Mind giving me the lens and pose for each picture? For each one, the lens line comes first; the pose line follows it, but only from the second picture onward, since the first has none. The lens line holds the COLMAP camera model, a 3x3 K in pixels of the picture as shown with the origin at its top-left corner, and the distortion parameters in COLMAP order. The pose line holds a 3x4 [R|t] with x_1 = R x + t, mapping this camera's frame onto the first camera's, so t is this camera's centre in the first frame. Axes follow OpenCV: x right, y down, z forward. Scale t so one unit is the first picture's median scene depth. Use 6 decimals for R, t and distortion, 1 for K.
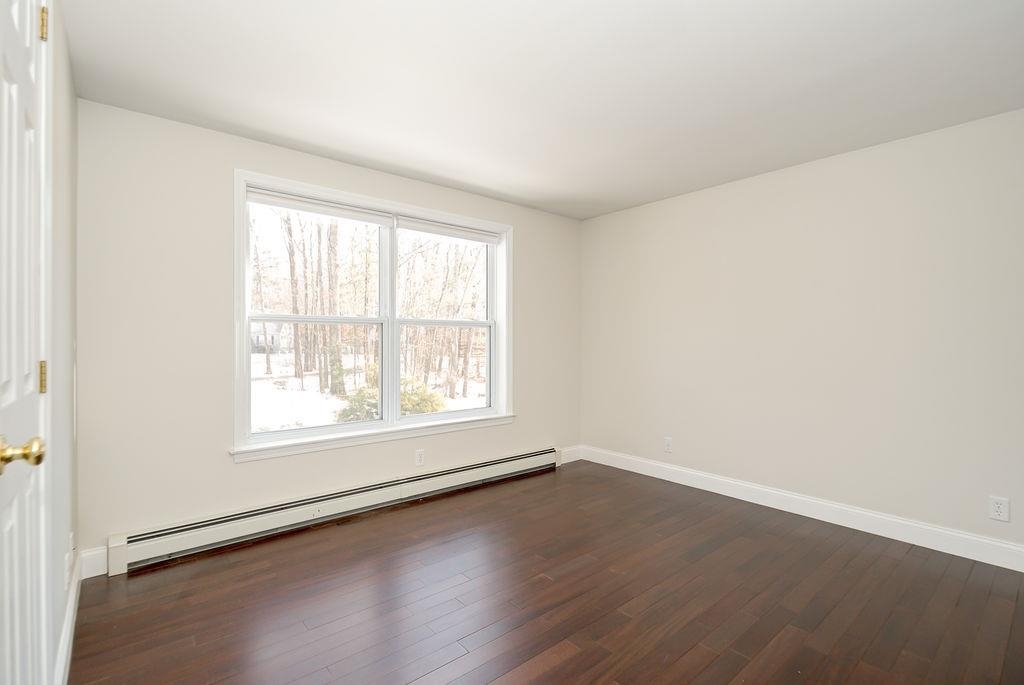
lens RADIAL K [[465.0, 0, 488.0], [0, 465.0, 341.9], [0, 0, 1]] dist [0.000258, 0.000110]
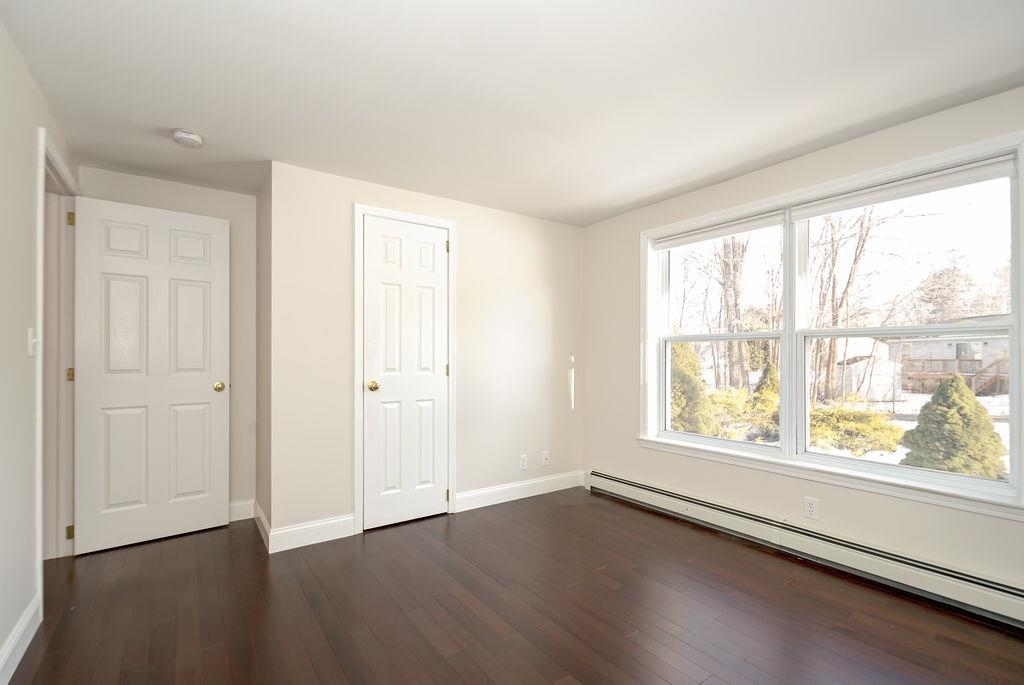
lens RADIAL K [[459.4, 0, 509.3], [0, 459.4, 354.7], [0, 0, 1]] dist [0.001236, 0.000309]
pose [[-0.055395, -0.005111, -0.998451, 0.696424], [-0.003571, 0.999982, -0.004920, -0.001931], [0.998458, 0.003293, -0.055413, 0.575780]]
